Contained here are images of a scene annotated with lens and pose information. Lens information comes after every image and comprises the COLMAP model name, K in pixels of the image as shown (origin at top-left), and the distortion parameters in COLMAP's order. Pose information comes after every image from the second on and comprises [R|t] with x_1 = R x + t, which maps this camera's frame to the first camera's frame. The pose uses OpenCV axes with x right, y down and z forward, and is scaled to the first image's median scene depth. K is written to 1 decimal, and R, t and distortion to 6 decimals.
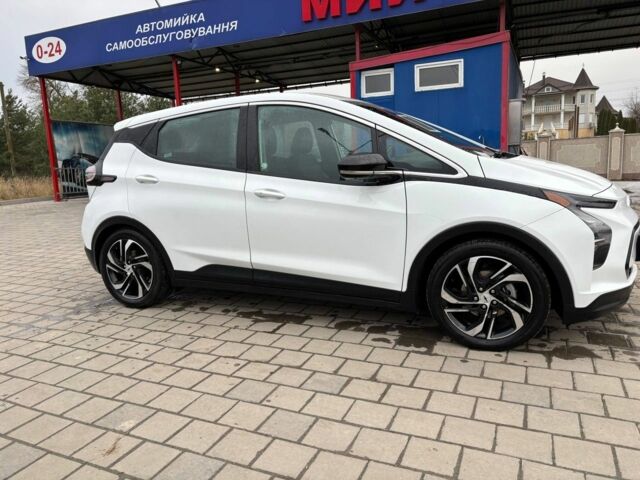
lens RADIAL K [[478.0, 0, 315.1], [0, 478.0, 241.6], [0, 0, 1]] dist [0.058735, -0.054796]
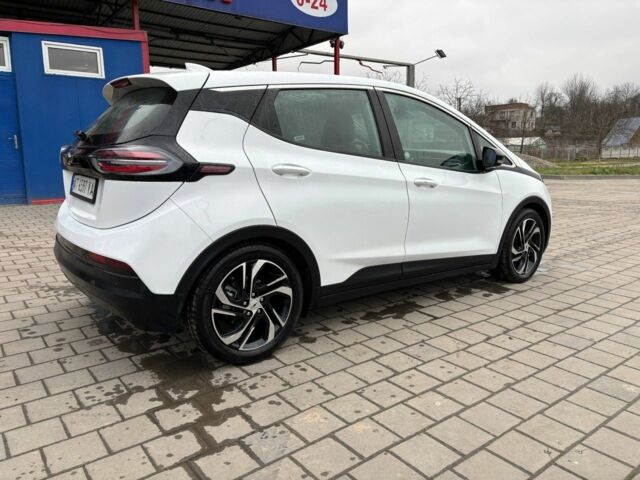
lens RADIAL K [[482.8, 0, 317.2], [0, 482.8, 235.7], [0, 0, 1]] dist [0.055098, -0.052820]
pose [[0.467203, -0.111515, 0.877089, -0.934880], [0.130470, 0.989849, 0.056353, -0.064621], [-0.874471, 0.088106, 0.477010, 0.605380]]
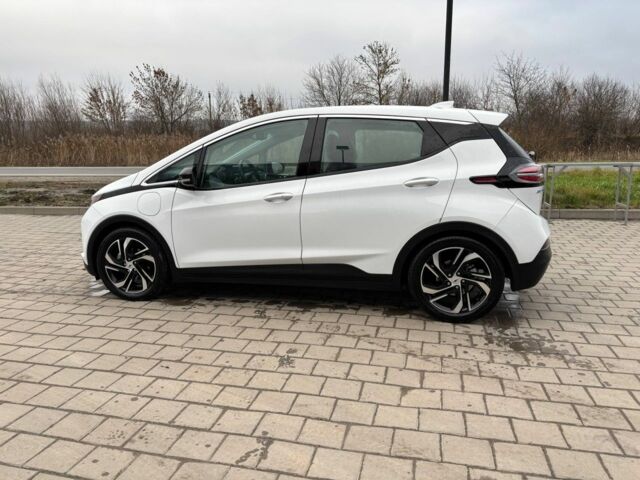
lens RADIAL K [[480.5, 0, 320.0], [0, 480.5, 240.0], [0, 0, 1]] dist [0.021665, -0.001245]
pose [[-0.981778, 0.096451, -0.163738, 0.200133], [0.029499, 0.928531, 0.370082, -0.449333], [0.187730, 0.358508, -0.914456, 2.191725]]
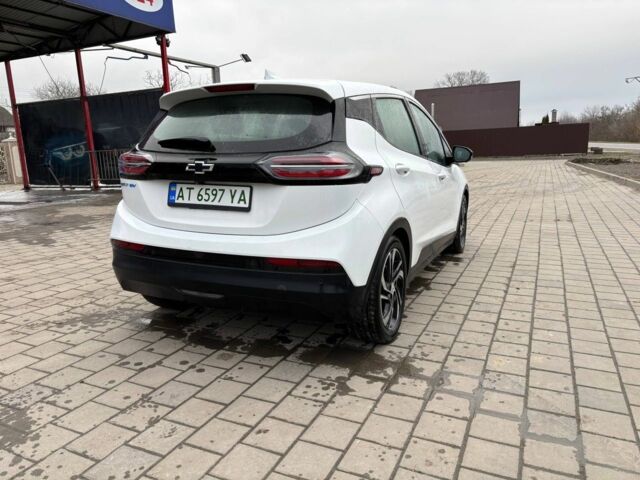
lens RADIAL K [[483.0, 0, 320.0], [0, 483.0, 240.0], [0, 0, 1]] dist [0.044532, -0.047083]
pose [[0.004362, -0.145134, 0.989402, -1.144450], [0.191538, 0.971214, 0.141621, -0.149048], [-0.981475, 0.188891, 0.032035, 1.089410]]
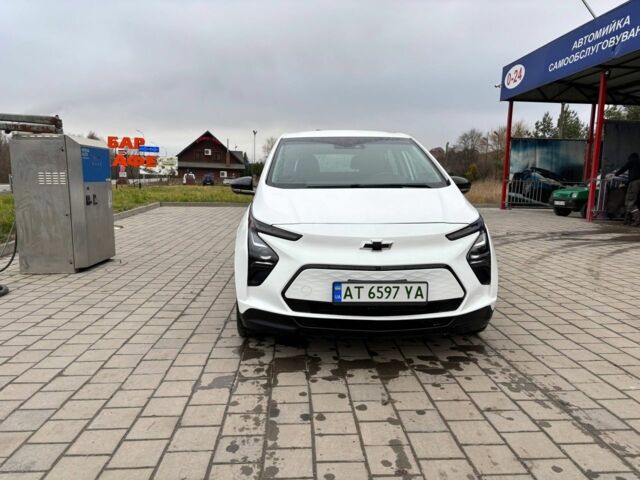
lens RADIAL K [[478.0, 0, 315.1], [0, 478.0, 241.6], [0, 0, 1]] dist [0.058735, -0.054796]
pose [[0.448882, 0.167638, -0.877726, 1.126509], [-0.186281, 0.978220, 0.091565, -0.124638], [0.873959, 0.122402, 0.470333, 0.392324]]
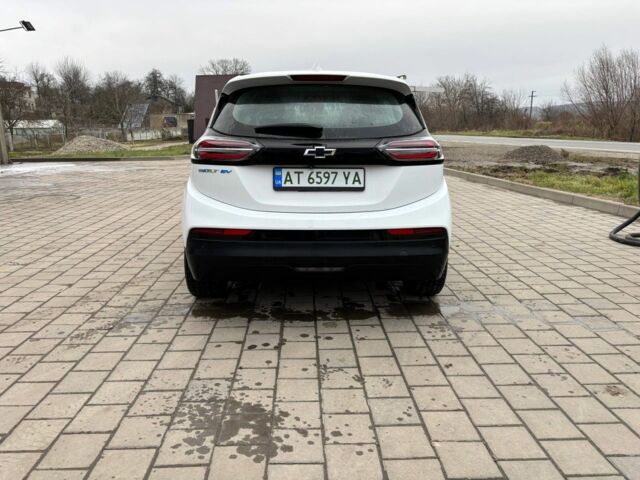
lens RADIAL K [[482.8, 0, 317.2], [0, 482.8, 235.7], [0, 0, 1]] dist [0.055098, -0.052820]
pose [[-0.444302, -0.143695, 0.884278, -1.124196], [0.184394, 0.951251, 0.247226, -0.244958], [-0.876695, 0.272898, -0.396147, 1.582838]]
